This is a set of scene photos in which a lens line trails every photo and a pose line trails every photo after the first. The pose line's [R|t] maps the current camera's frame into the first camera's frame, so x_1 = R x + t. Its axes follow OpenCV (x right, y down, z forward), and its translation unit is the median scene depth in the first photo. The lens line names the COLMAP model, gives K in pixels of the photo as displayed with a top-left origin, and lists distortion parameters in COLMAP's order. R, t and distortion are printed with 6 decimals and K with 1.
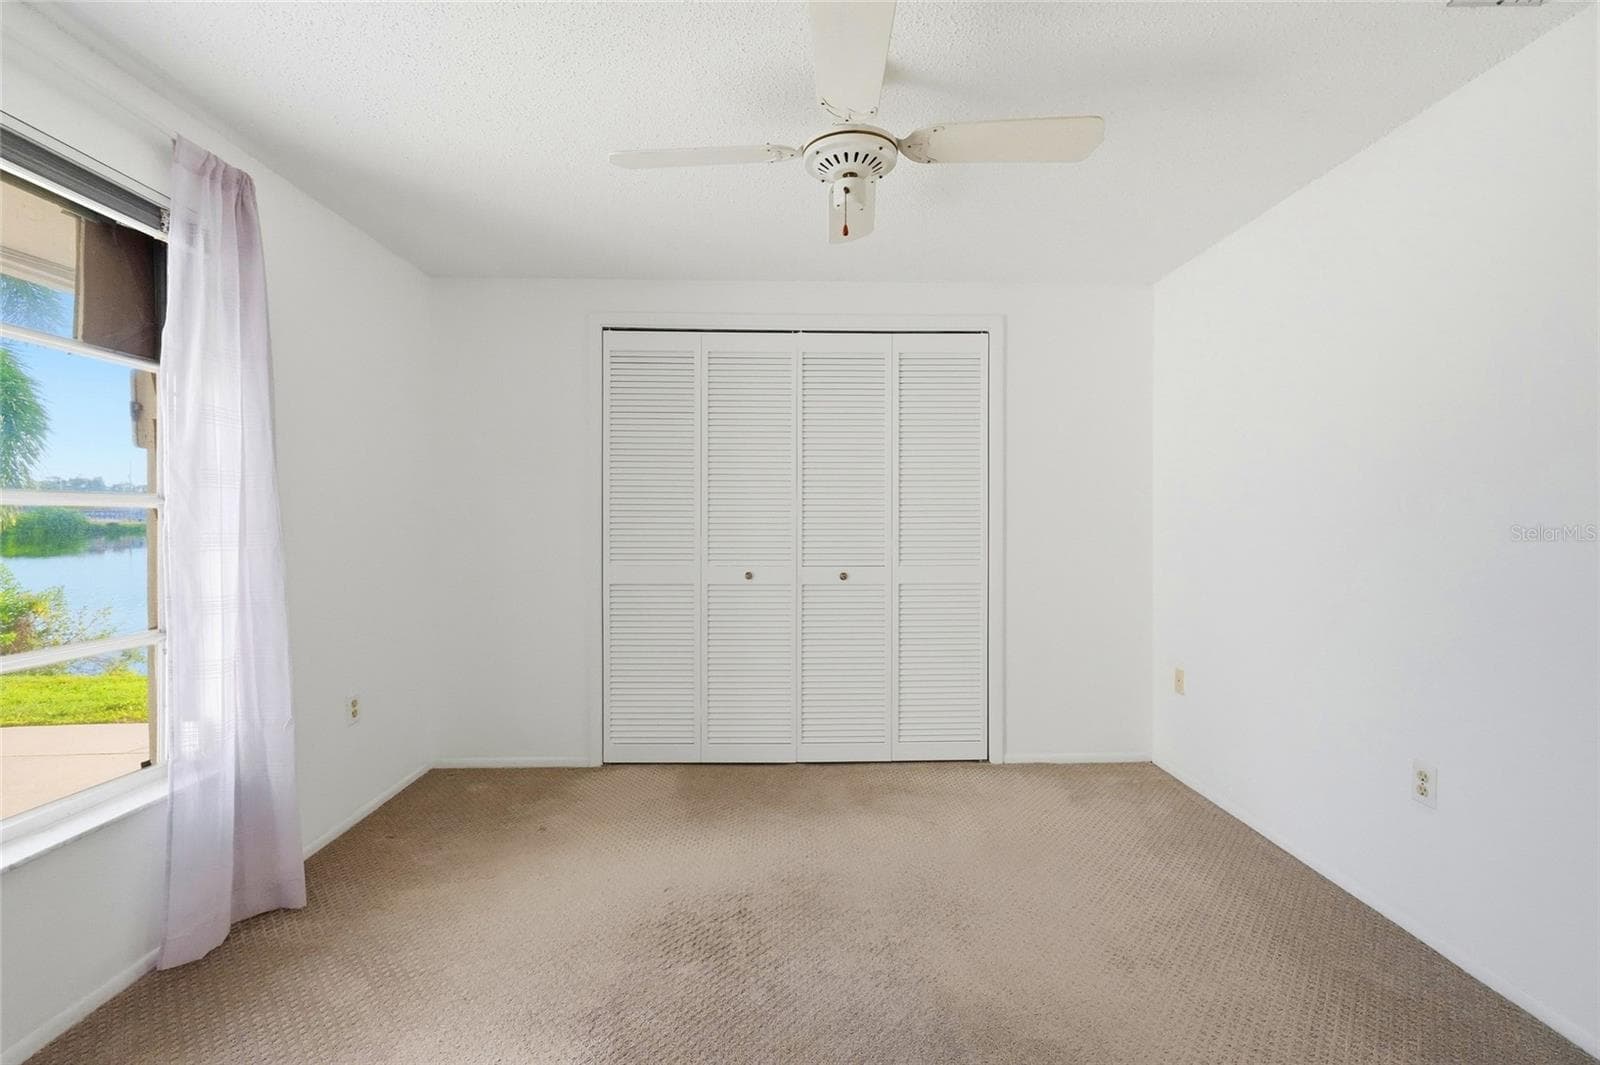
lens RADIAL K [[697.7, 0, 799.7], [0, 697.7, 525.2], [0, 0, 1]] dist [0.000892, 0.000556]
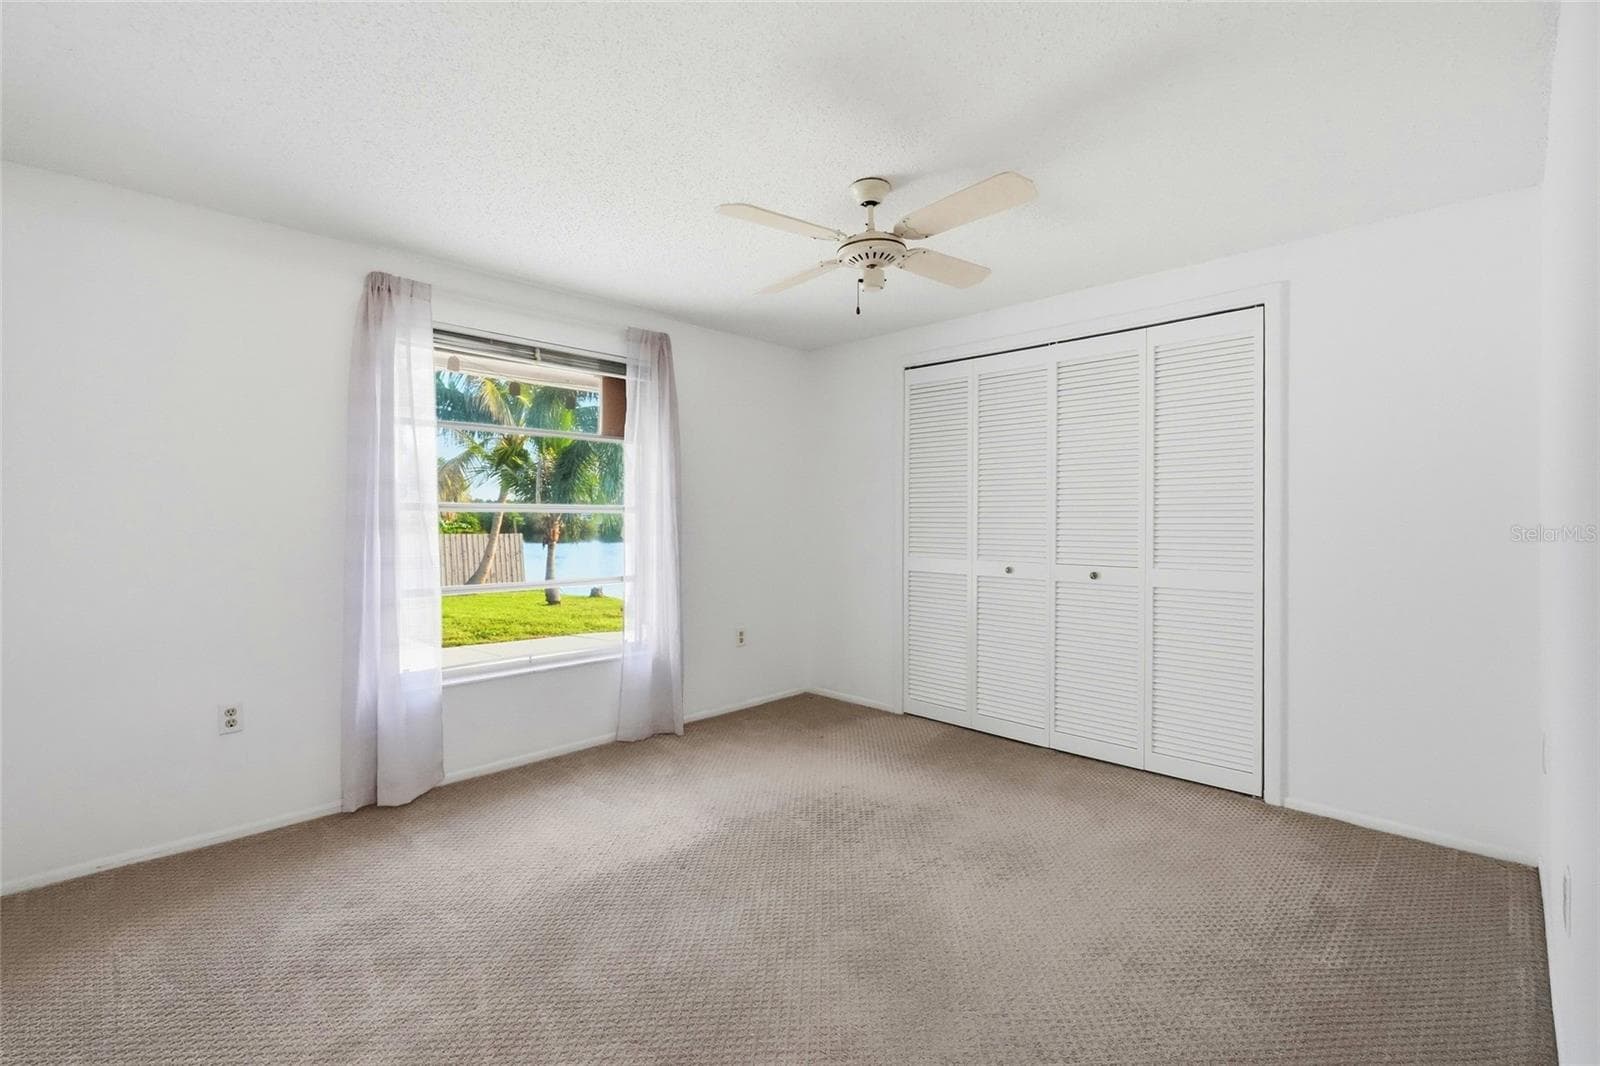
lens RADIAL K [[714.0, 0, 801.6], [0, 714.0, 523.2], [0, 0, 1]] dist [0.000682, -0.000067]
pose [[0.690752, 0.005971, -0.723067, 0.611235], [-0.007705, 0.999970, 0.000897, -0.001248], [0.723050, 0.004951, 0.690778, -0.033446]]
